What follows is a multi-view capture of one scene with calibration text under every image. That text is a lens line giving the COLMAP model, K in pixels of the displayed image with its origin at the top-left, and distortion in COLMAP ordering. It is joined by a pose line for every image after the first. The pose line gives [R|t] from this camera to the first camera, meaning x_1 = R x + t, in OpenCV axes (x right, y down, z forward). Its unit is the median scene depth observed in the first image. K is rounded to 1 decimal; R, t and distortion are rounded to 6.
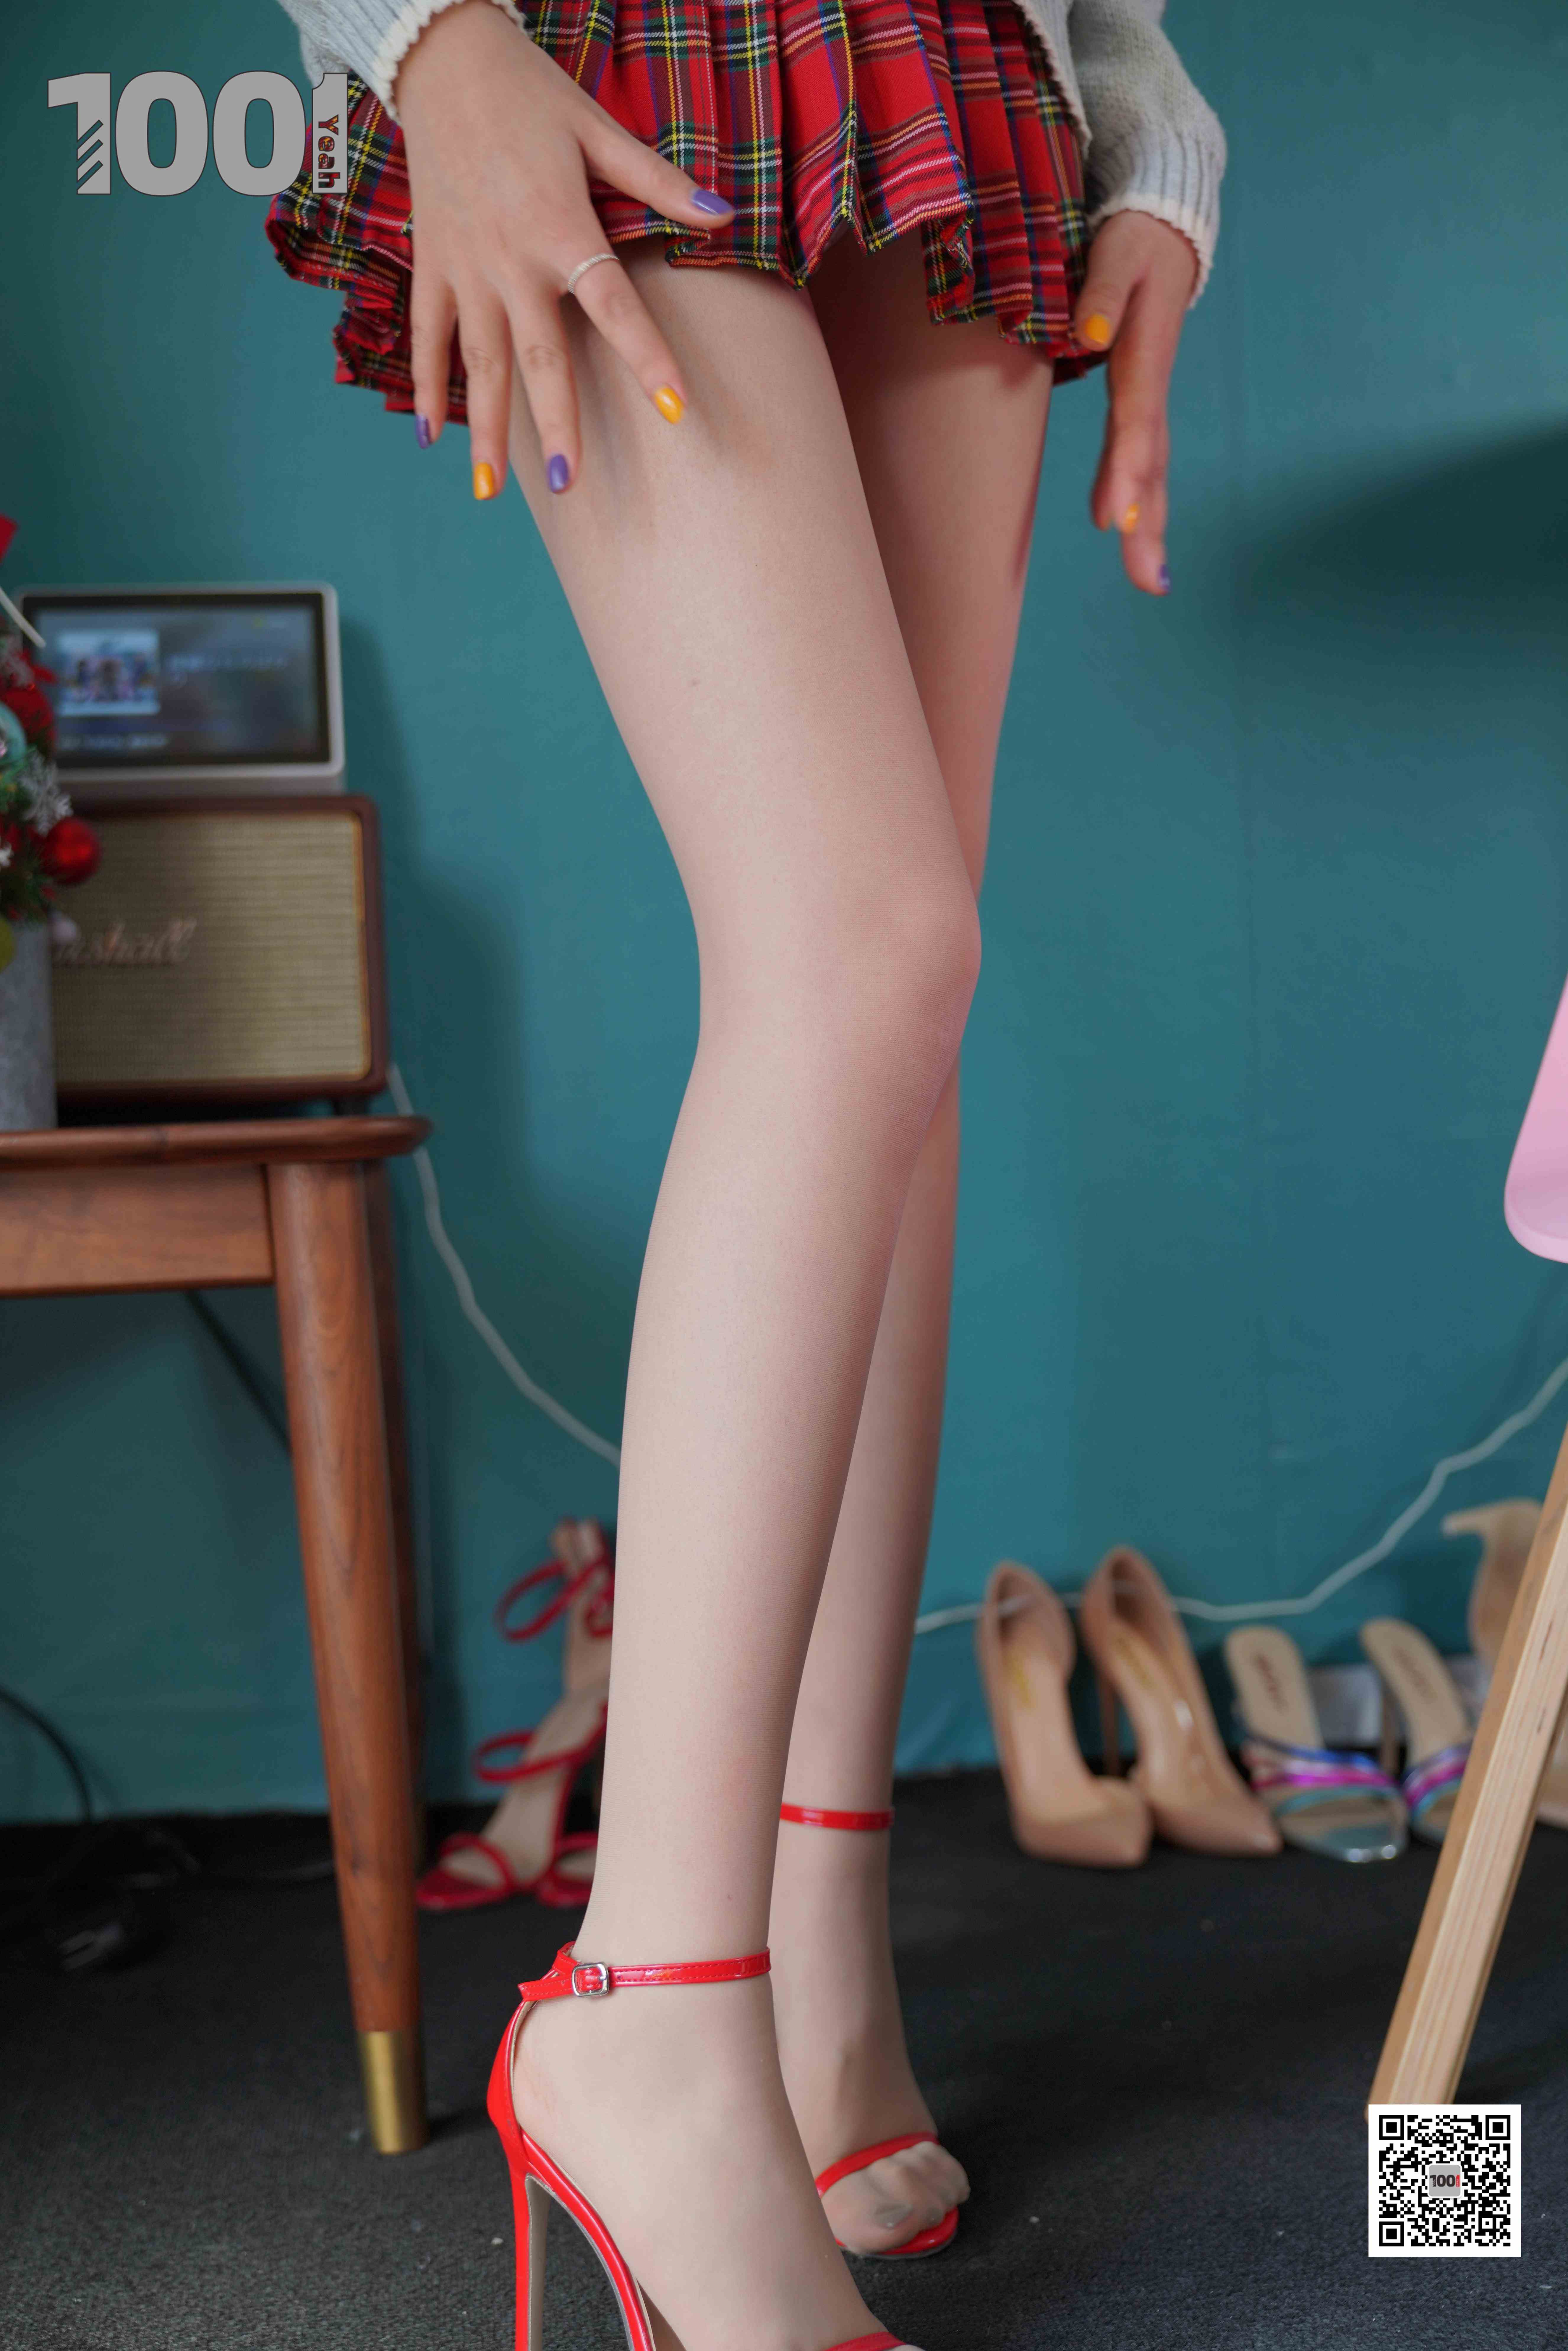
lens RADIAL K [[2803.2, 0, 784.0], [0, 2803.2, 1175.5], [0, 0, 1]] dist [0.002040, 0.022472]
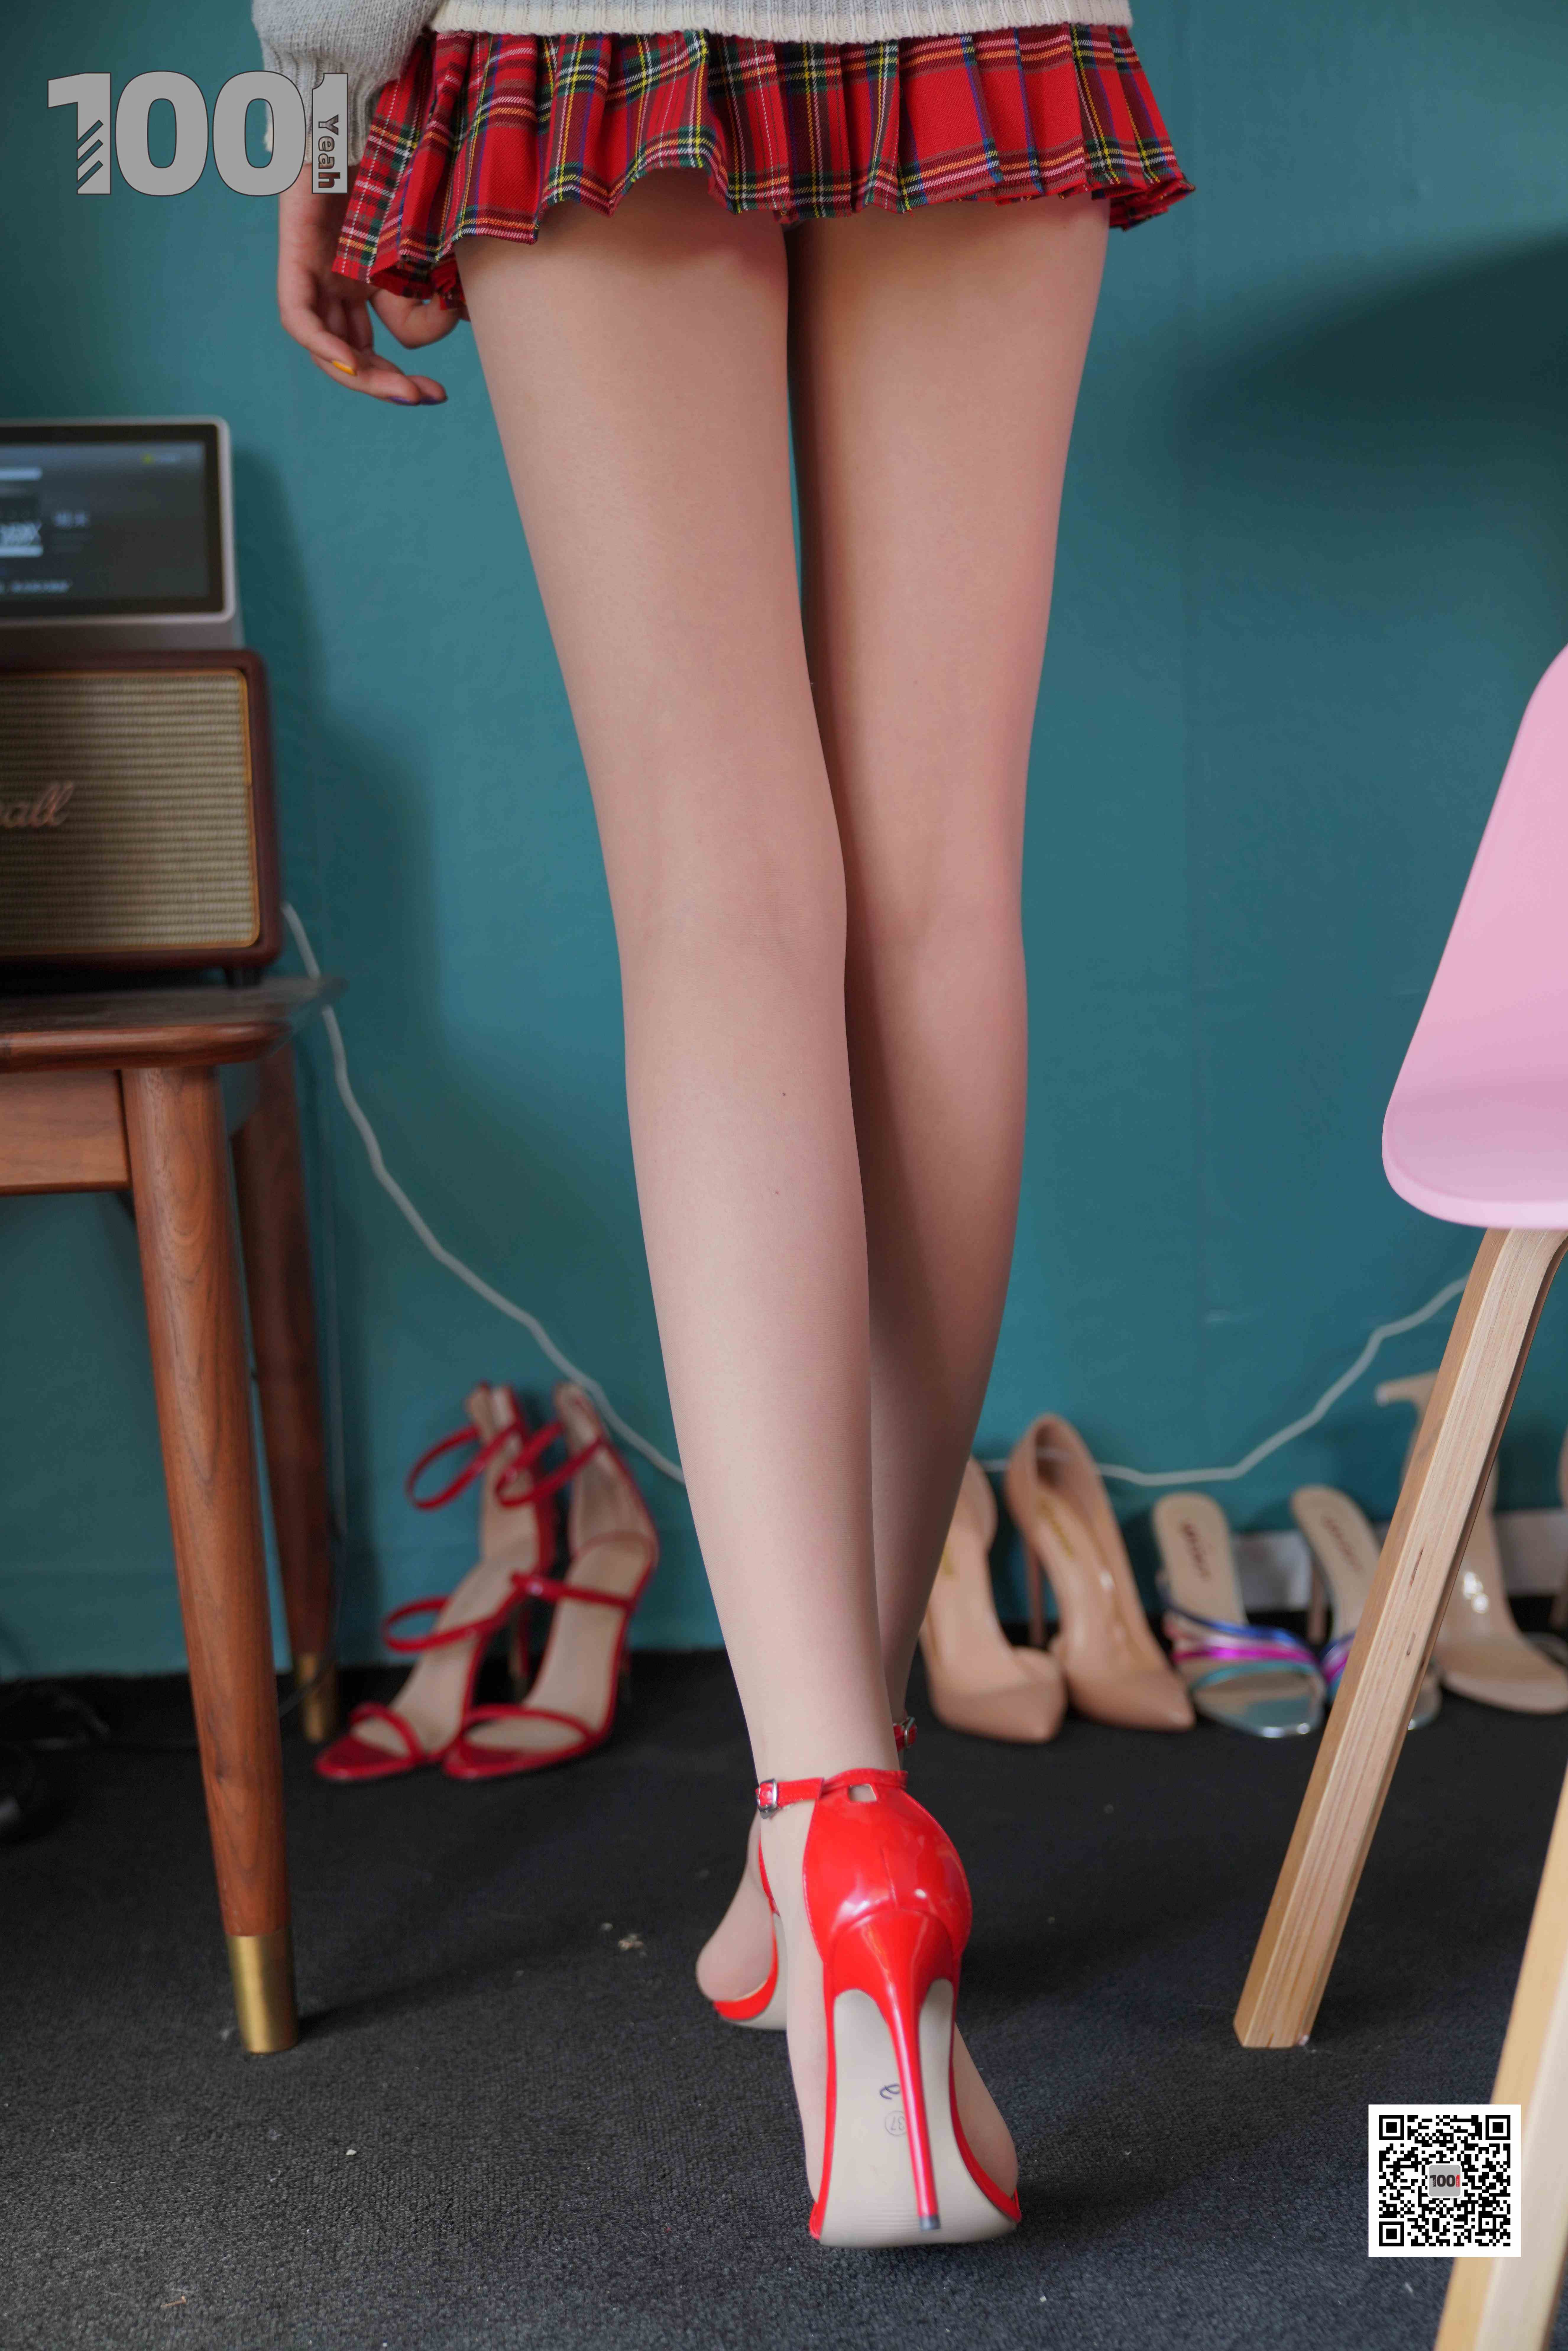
lens RADIAL K [[2871.7, 0, 797.6], [0, 2871.7, 1185.3], [0, 0, 1]] dist [0.013546, -0.043533]
pose [[0.999967, 0.006615, -0.004814, 0.043512], [-0.006170, 0.996172, 0.087197, -0.040399], [0.005372, -0.087165, 0.996179, 0.003614]]
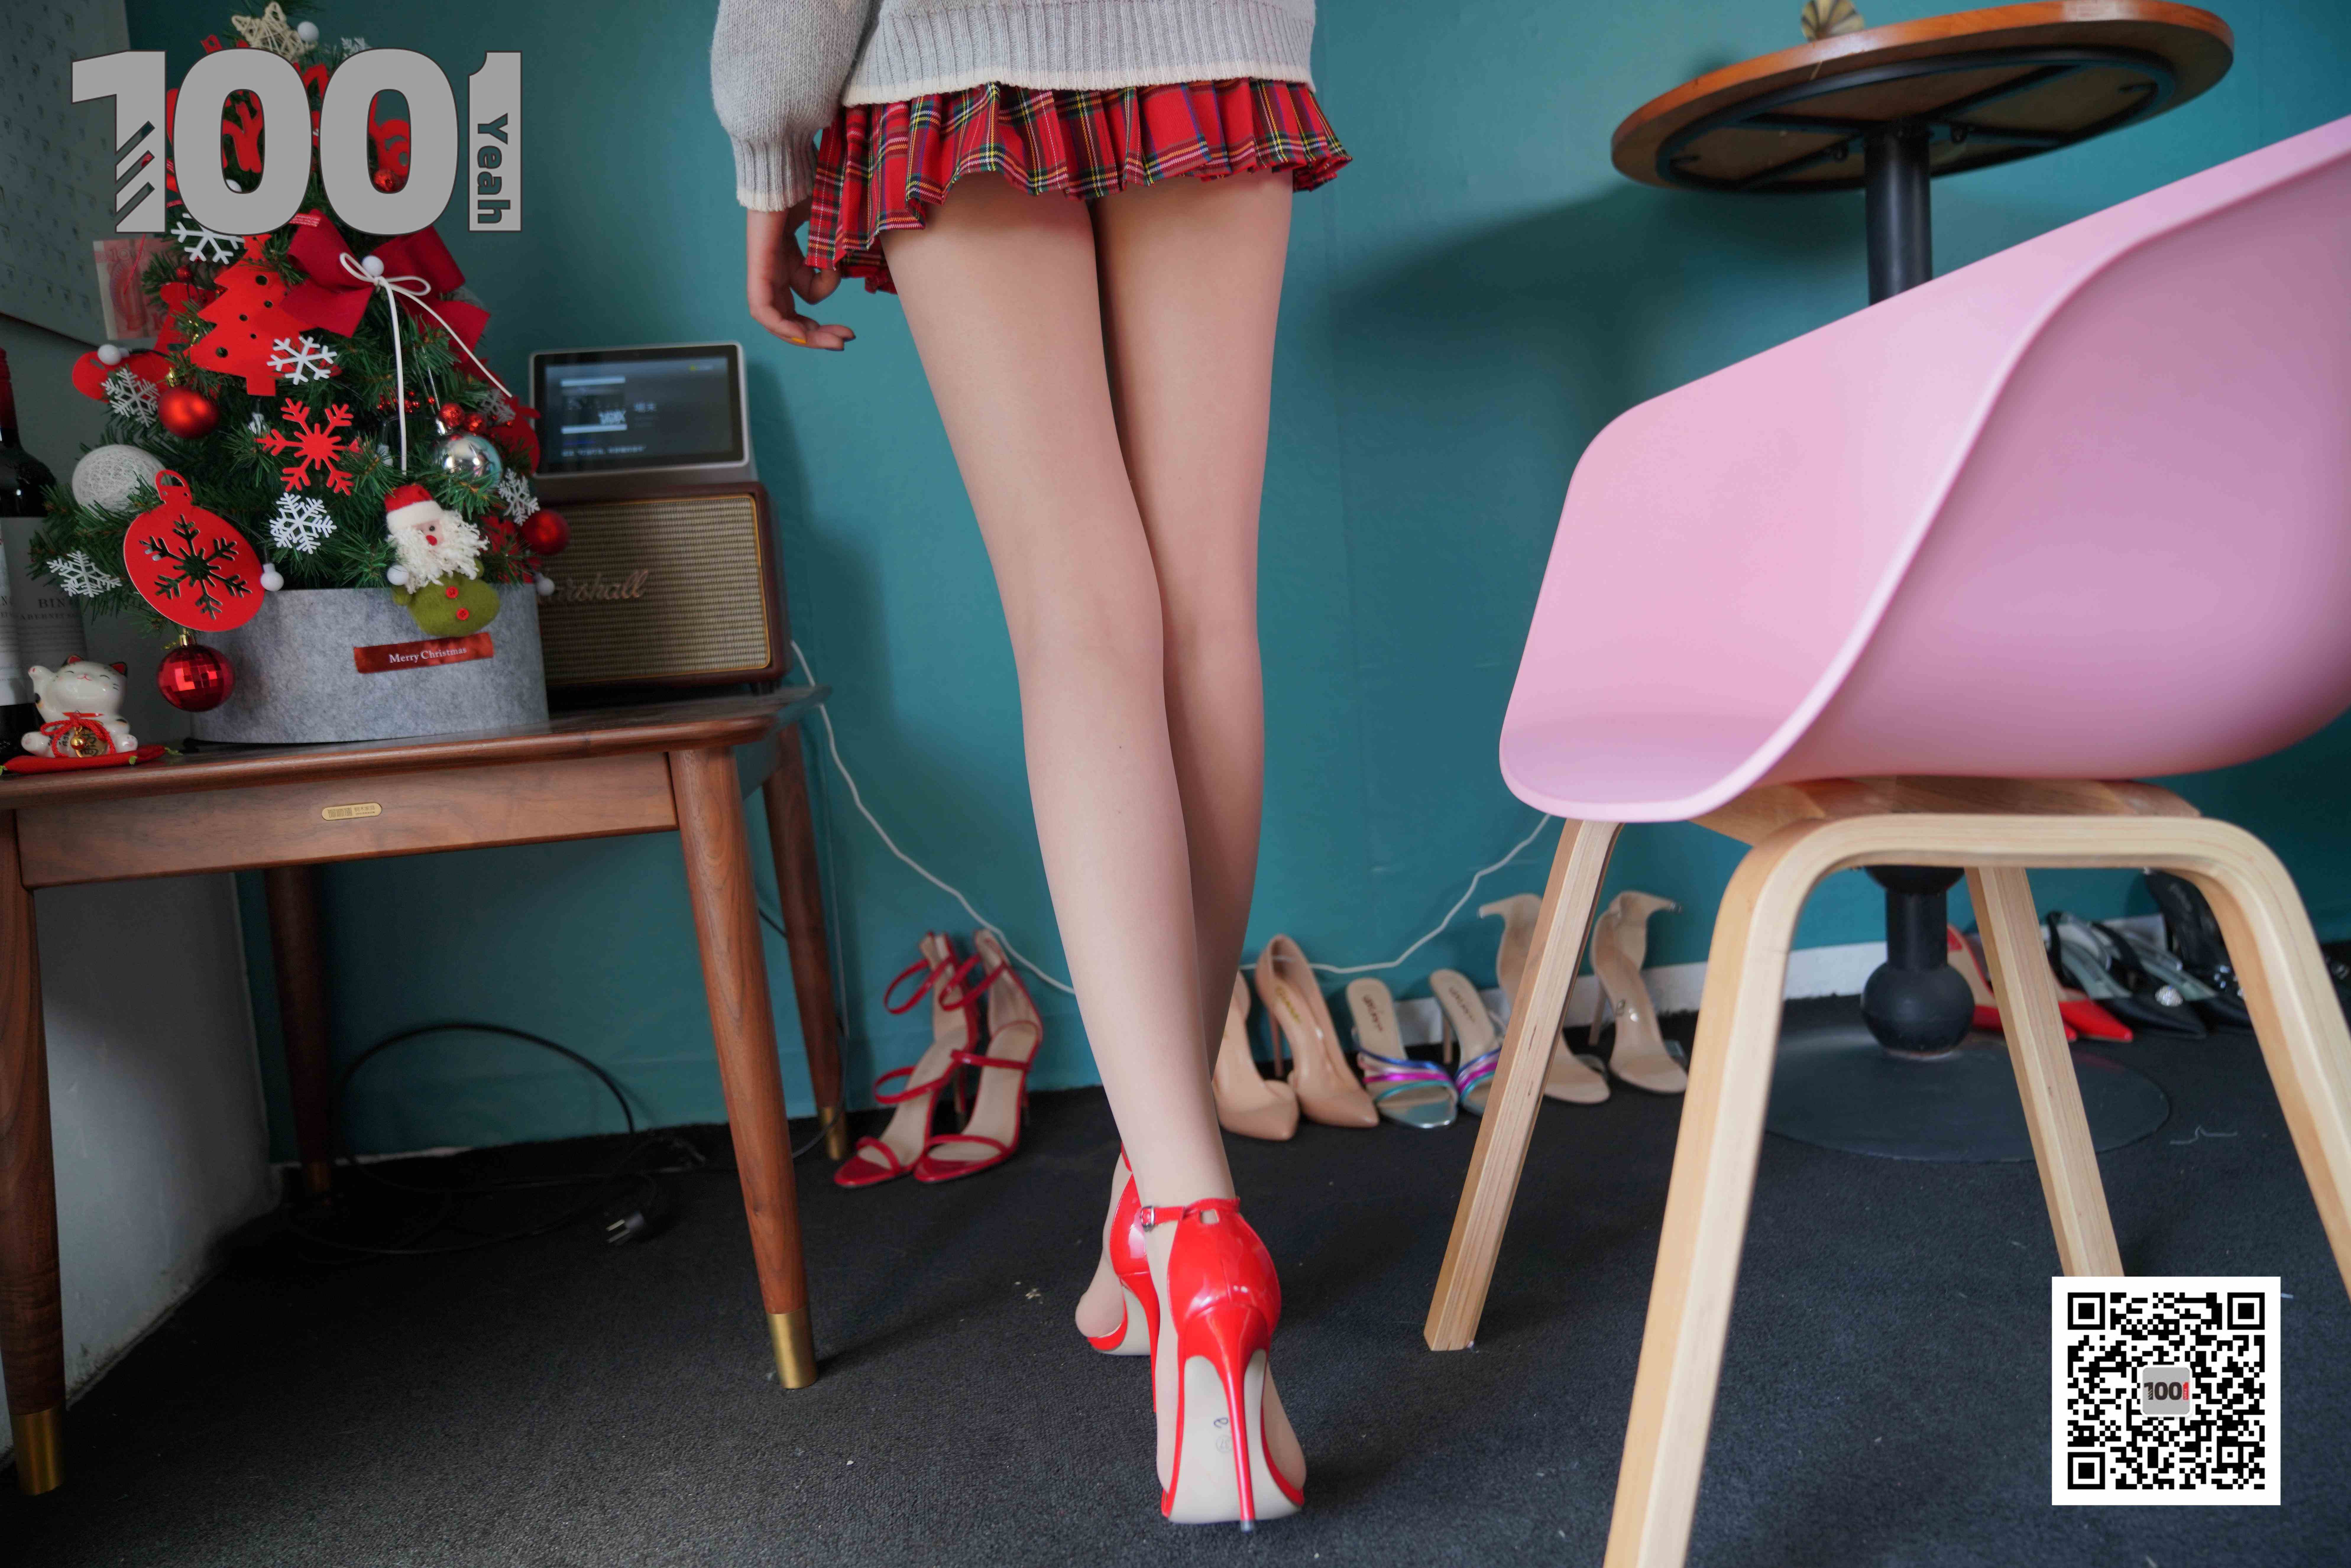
lens RADIAL K [[1582.1, 0, 1172.0], [0, 1582.1, 773.3], [0, 0, 1]] dist [-0.032707, 0.017078]
pose [[0.998859, -0.039467, 0.026897, 0.045506], [0.037282, 0.996304, 0.077387, -0.036074], [-0.029852, -0.076296, 0.996638, 0.128002]]
